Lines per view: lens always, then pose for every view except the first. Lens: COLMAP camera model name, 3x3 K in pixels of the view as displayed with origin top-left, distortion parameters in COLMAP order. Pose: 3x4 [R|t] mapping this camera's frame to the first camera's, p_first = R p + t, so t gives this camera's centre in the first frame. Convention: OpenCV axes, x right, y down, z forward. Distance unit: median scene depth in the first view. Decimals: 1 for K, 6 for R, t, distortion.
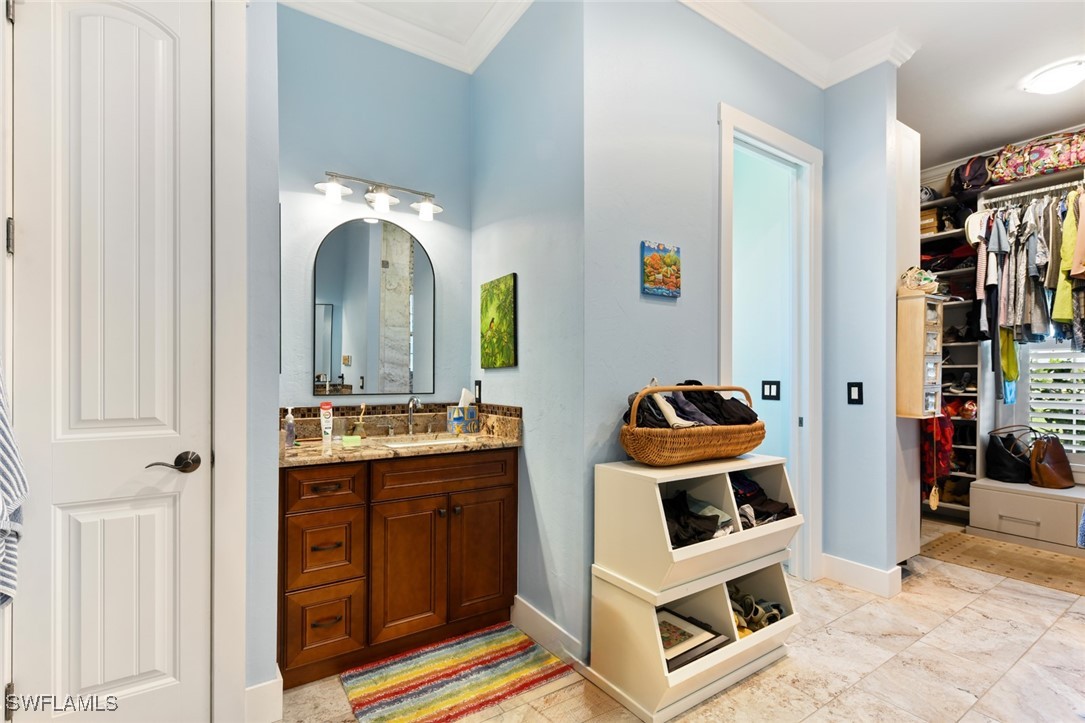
lens RADIAL K [[492.4, 0, 534.9], [0, 492.4, 376.0], [0, 0, 1]] dist [0.003847, 0.000107]
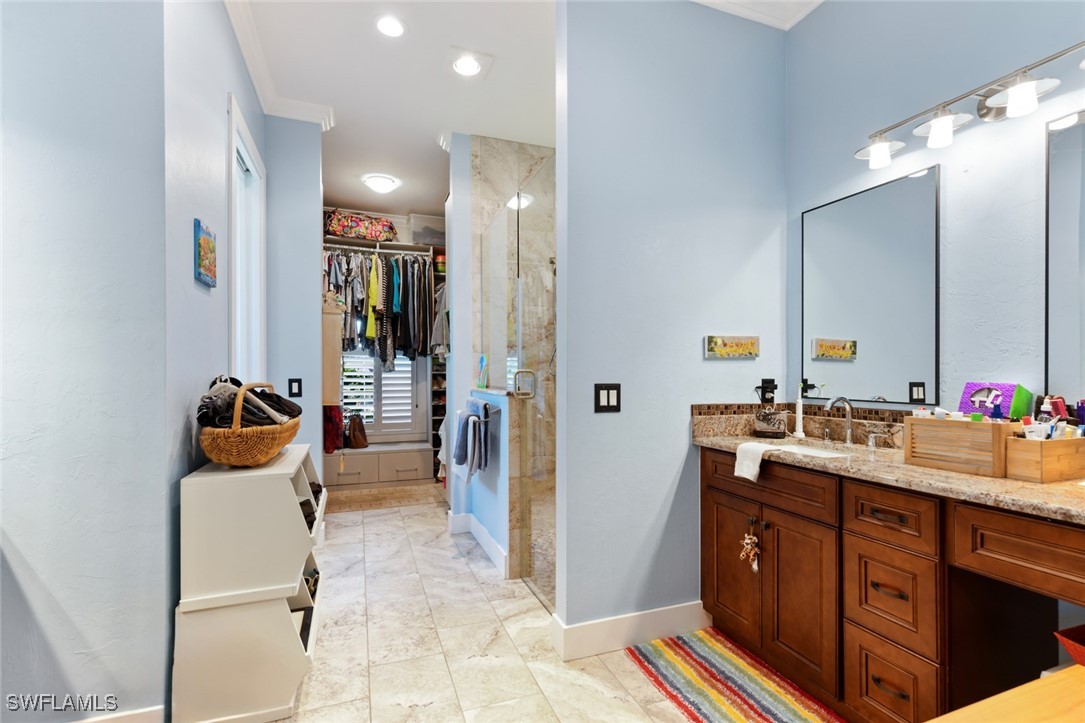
lens RADIAL K [[492.4, 0, 541.4], [0, 492.4, 372.2], [0, 0, 1]] dist [0.003847, 0.000107]
pose [[0.236642, 0.006755, 0.971574, -0.337234], [-0.006130, 0.999966, -0.005460, 0.000278], [-0.971578, -0.004663, 0.236675, 0.134288]]
